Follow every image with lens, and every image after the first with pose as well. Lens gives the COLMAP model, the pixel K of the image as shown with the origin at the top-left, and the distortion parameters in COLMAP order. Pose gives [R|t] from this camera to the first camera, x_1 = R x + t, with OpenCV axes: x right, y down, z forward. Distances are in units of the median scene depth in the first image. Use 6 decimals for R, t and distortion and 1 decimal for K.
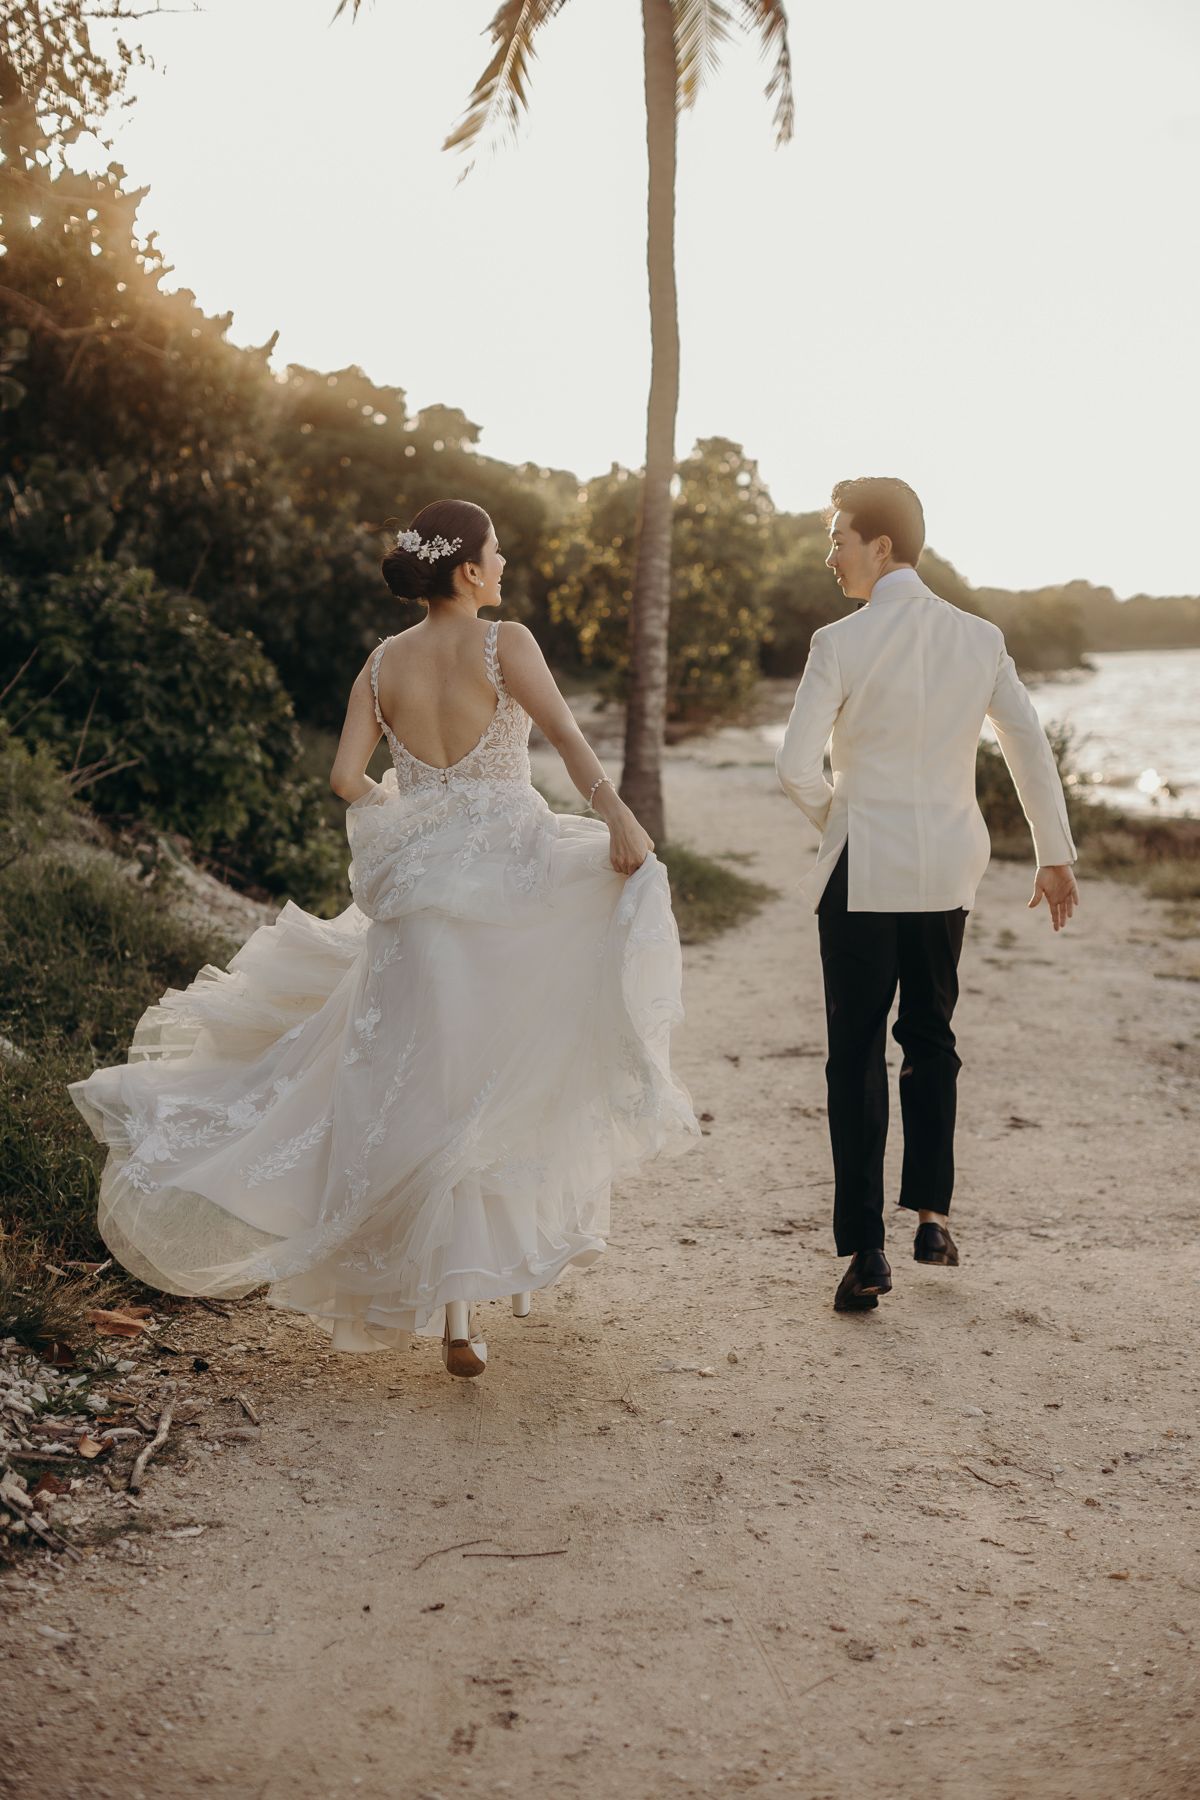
lens RADIAL K [[2660.6, 0, 601.7], [0, 2660.6, 899.9], [0, 0, 1]] dist [-0.075912, 0.000000]
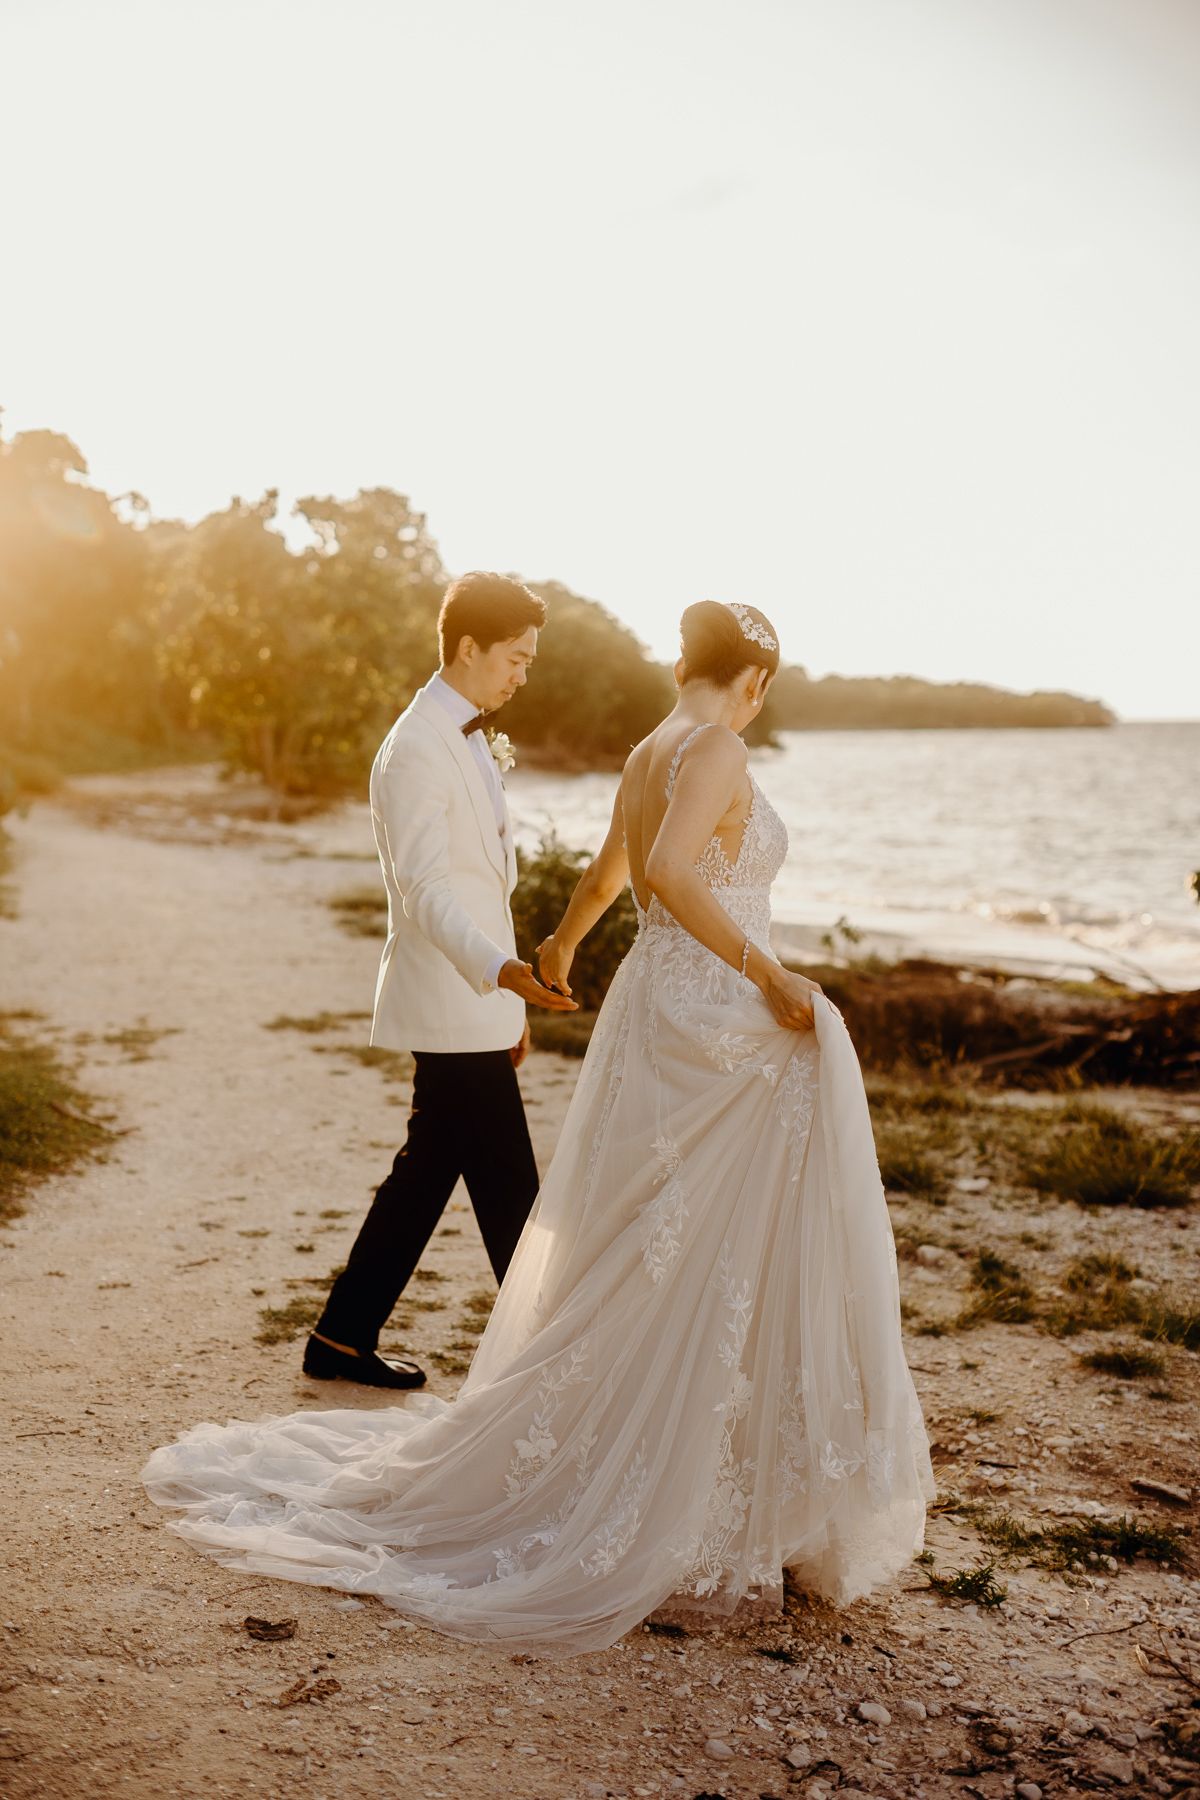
lens RADIAL K [[2660.6, 0, 598.2], [0, 2660.6, 901.0], [0, 0, 1]] dist [-0.075912, 0.000000]
pose [[0.993427, 0.018336, 0.112991, 0.027872], [-0.015368, 0.999515, -0.027085, -0.010557], [-0.113432, 0.025171, 0.993227, 0.125872]]
